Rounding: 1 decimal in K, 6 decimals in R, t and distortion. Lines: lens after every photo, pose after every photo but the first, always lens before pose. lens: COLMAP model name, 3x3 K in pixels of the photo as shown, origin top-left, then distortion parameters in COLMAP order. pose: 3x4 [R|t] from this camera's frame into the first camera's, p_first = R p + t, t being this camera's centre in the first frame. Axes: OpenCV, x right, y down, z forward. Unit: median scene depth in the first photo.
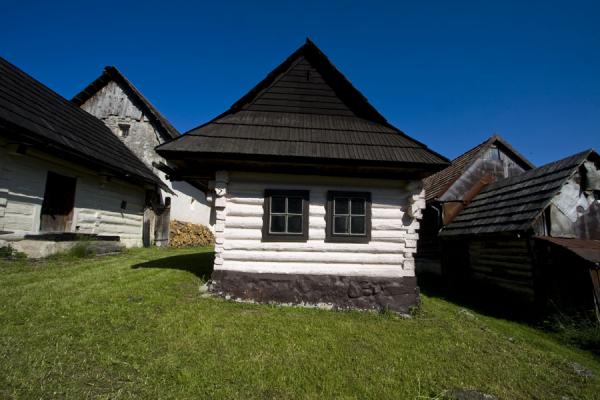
lens RADIAL K [[276.0, 0, 300.0], [0, 276.0, 200.0], [0, 0, 1]] dist [-0.002285, -0.000194]
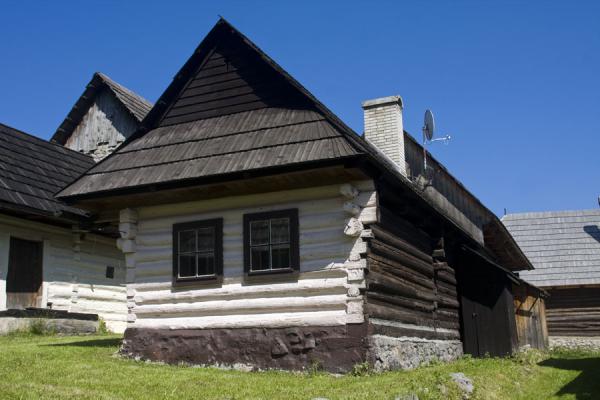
lens RADIAL K [[700.1, 0, 300.0], [0, 700.1, 200.0], [0, 0, 1]] dist [-0.061643, -0.003573]
pose [[0.875633, -0.149396, -0.459291, 1.107334], [0.111530, 0.987801, -0.108677, 0.148596], [0.469924, 0.043937, 0.881613, -0.591223]]
